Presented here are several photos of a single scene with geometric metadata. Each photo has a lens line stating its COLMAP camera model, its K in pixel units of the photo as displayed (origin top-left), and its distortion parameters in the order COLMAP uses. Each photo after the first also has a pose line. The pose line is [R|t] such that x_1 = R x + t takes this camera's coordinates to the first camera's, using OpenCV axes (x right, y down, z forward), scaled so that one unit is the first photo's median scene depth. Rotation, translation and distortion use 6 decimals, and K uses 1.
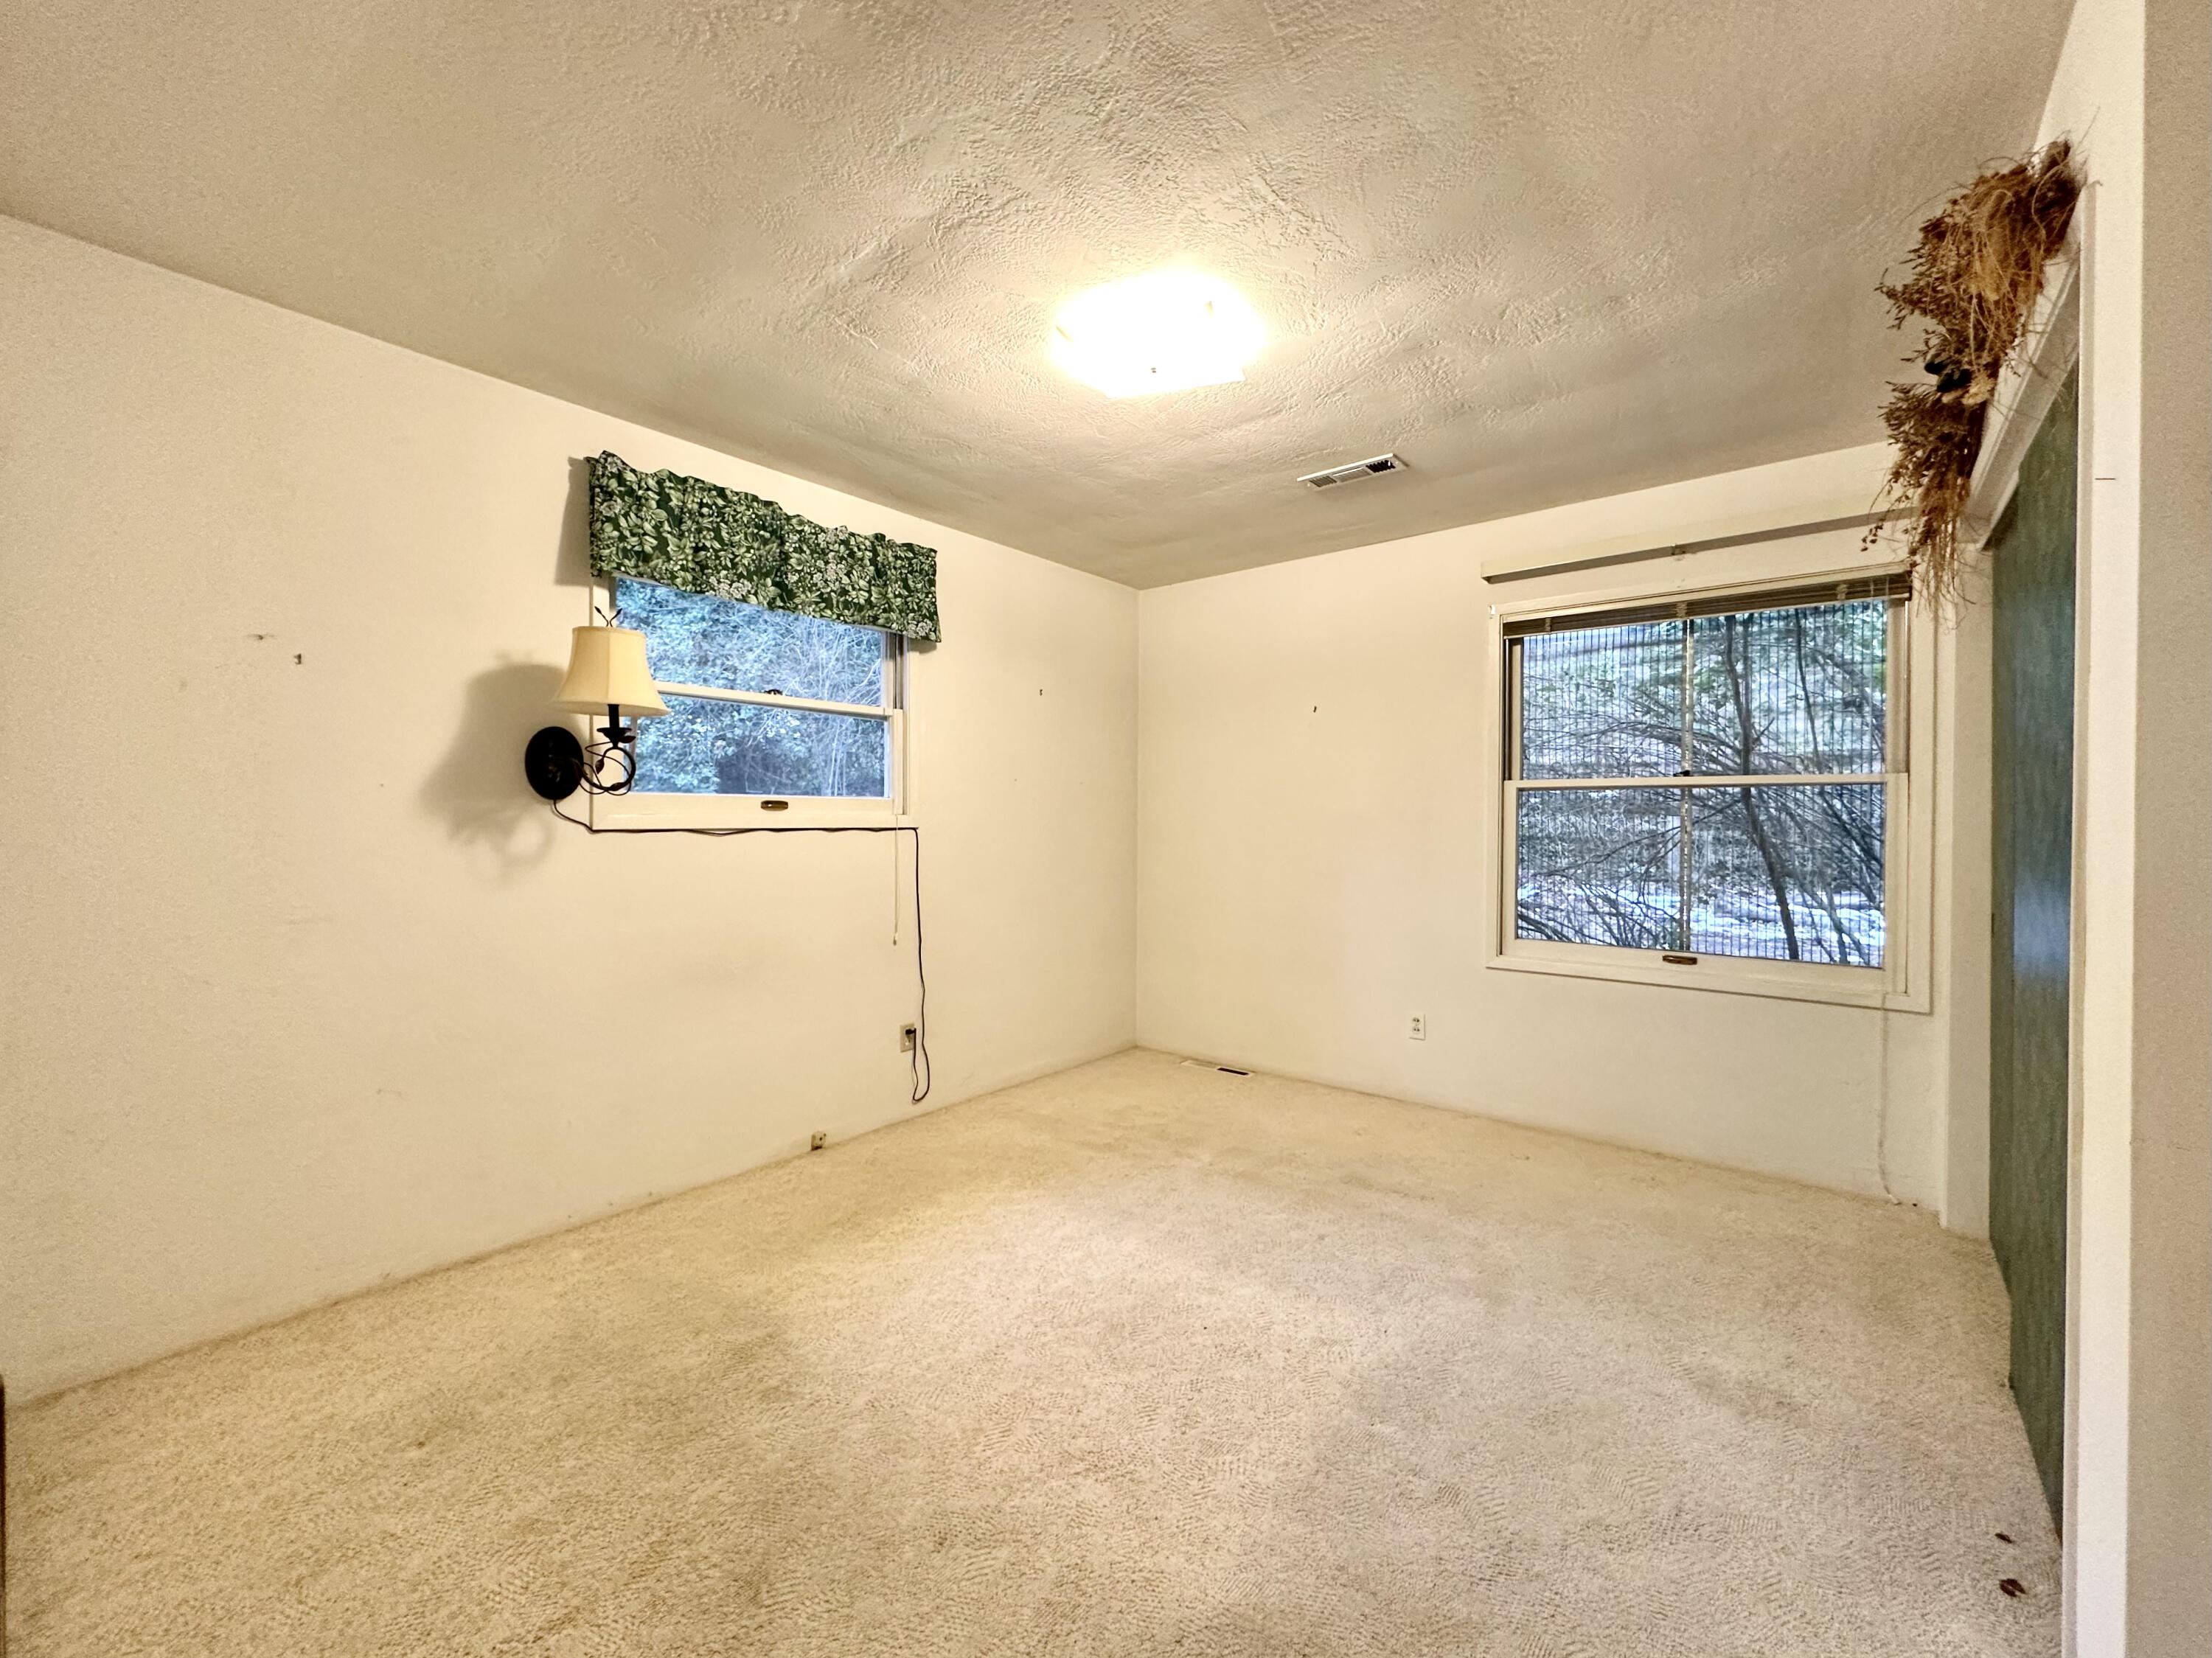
lens RADIAL K [[898.1, 0, 1103.7], [0, 898.1, 832.3], [0, 0, 1]] dist [-0.001904, 0.000293]
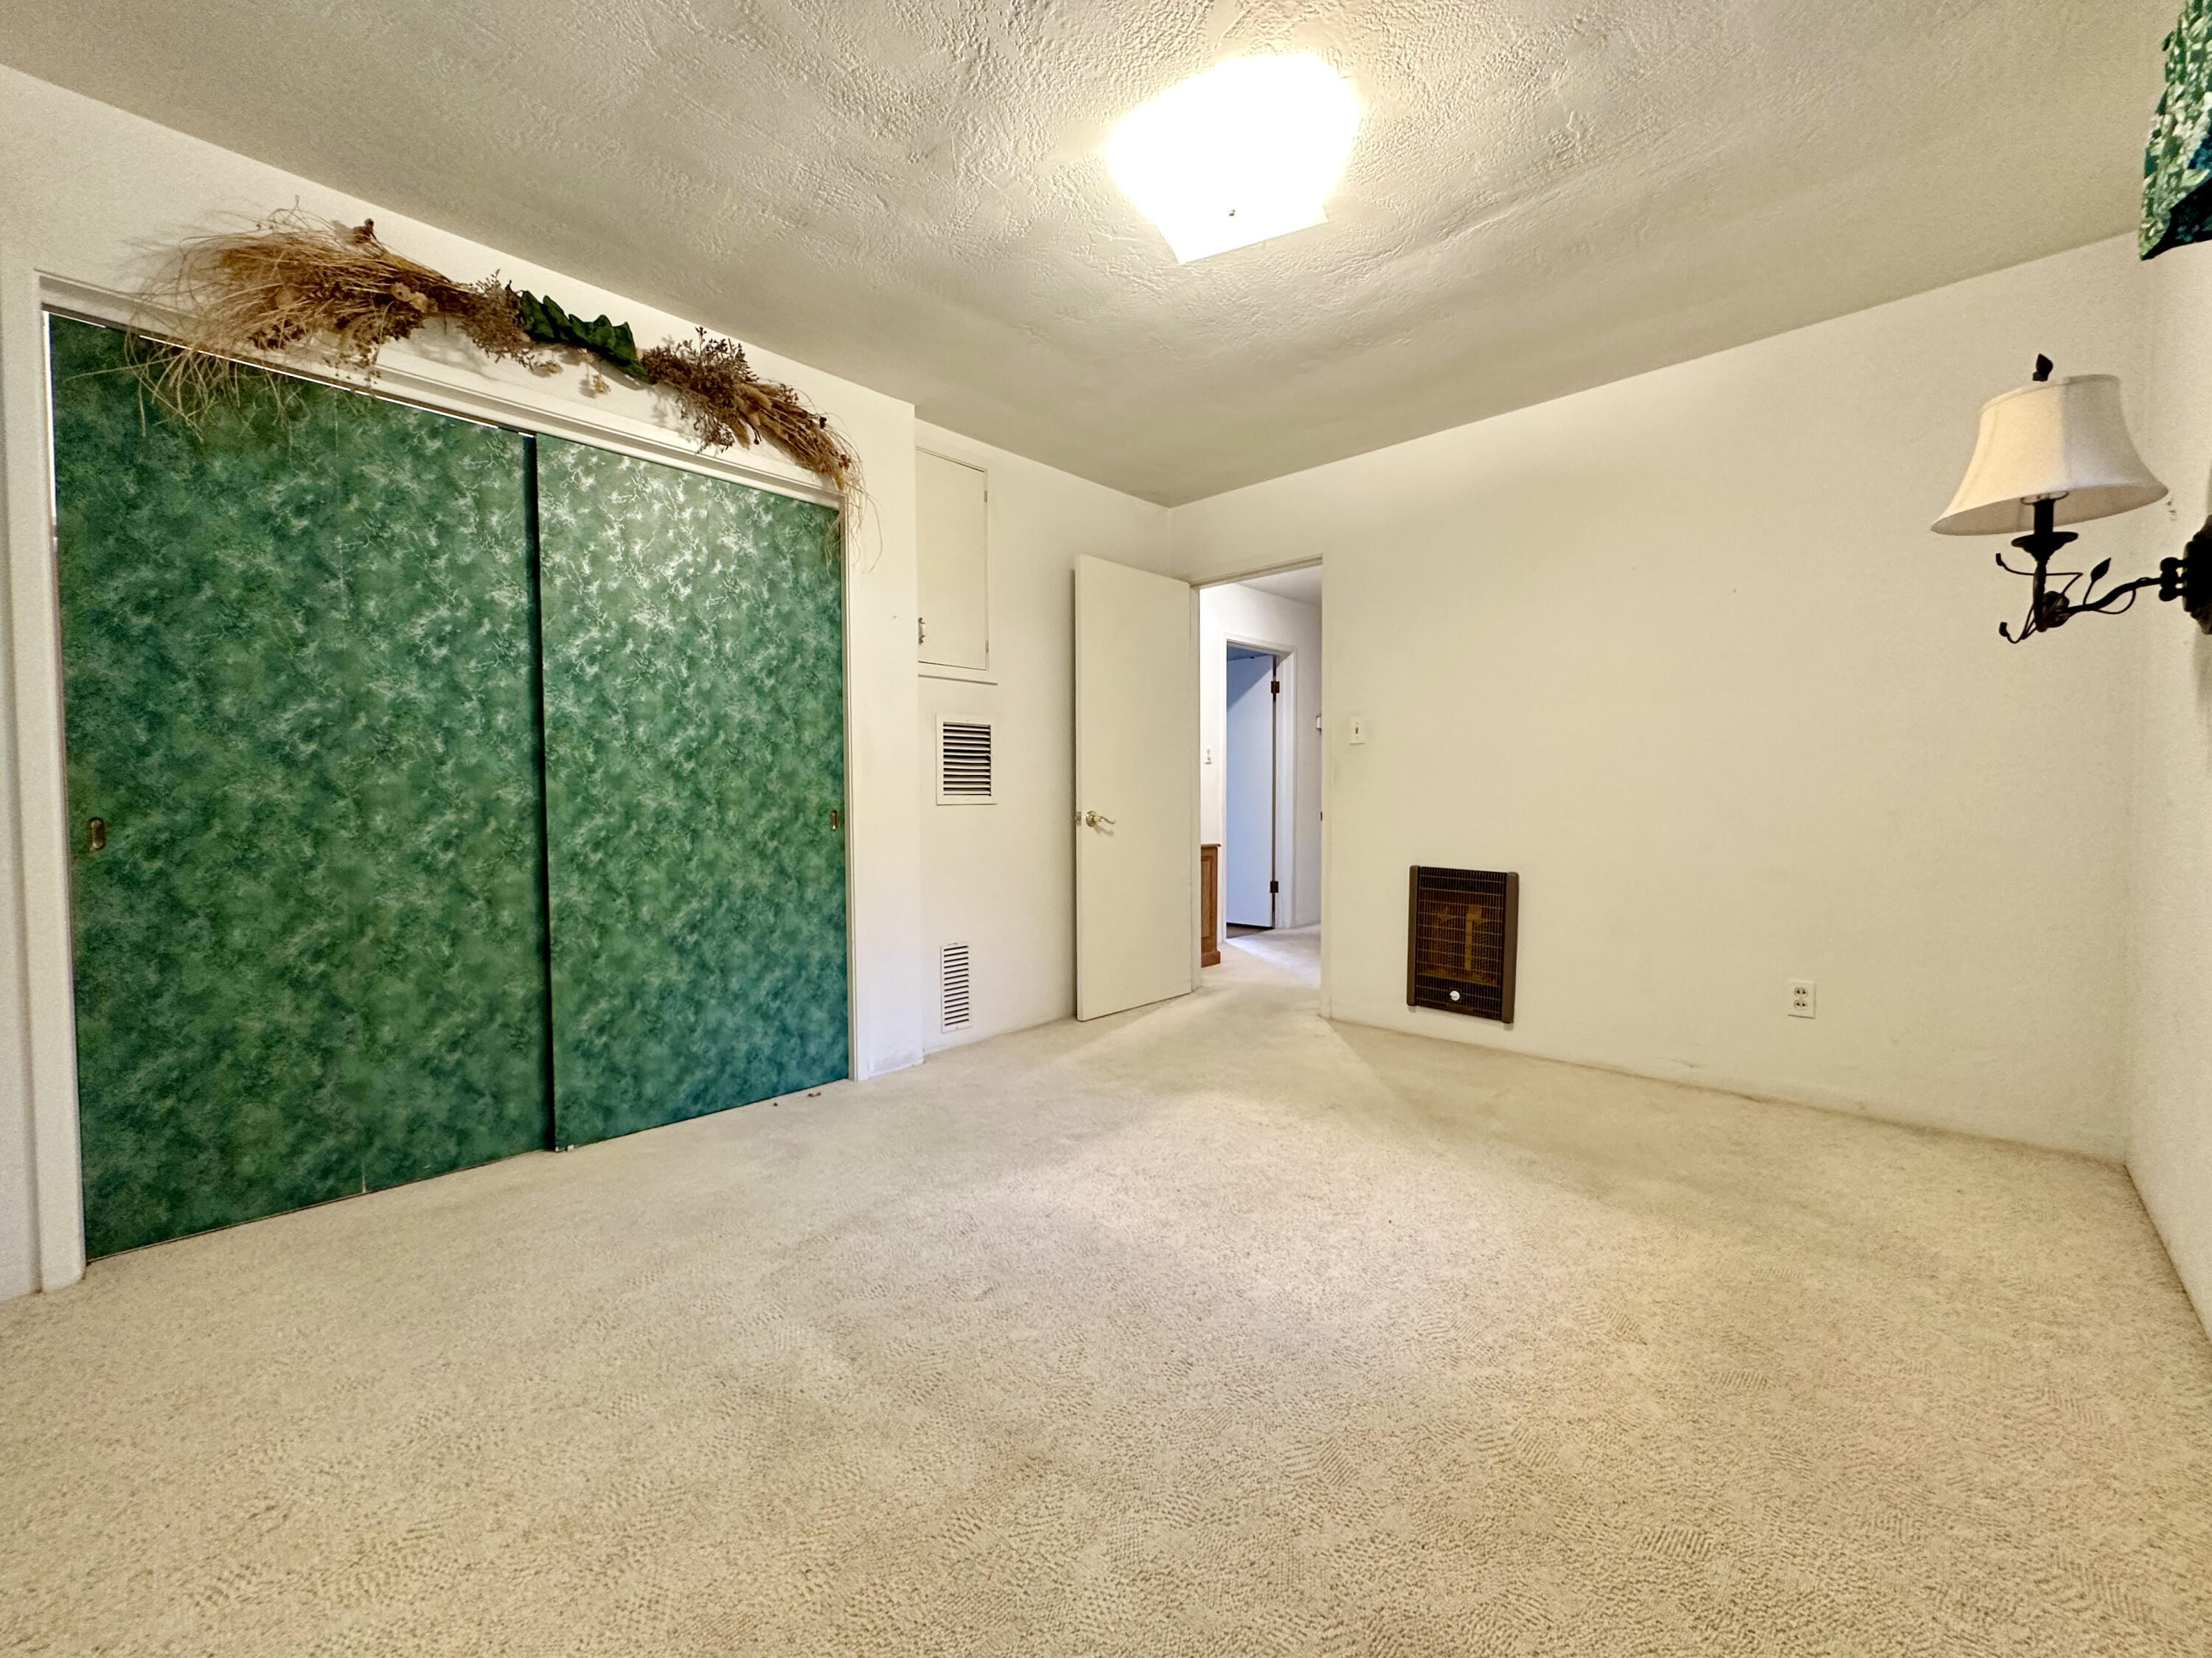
lens RADIAL K [[898.1, 0, 1111.0], [0, 898.1, 831.0], [0, 0, 1]] dist [-0.001904, 0.000293]
pose [[-0.998421, -0.000727, 0.056167, 0.131408], [0.001804, 0.998985, 0.044999, 0.084329], [-0.056143, 0.045029, -0.997407, 1.997562]]
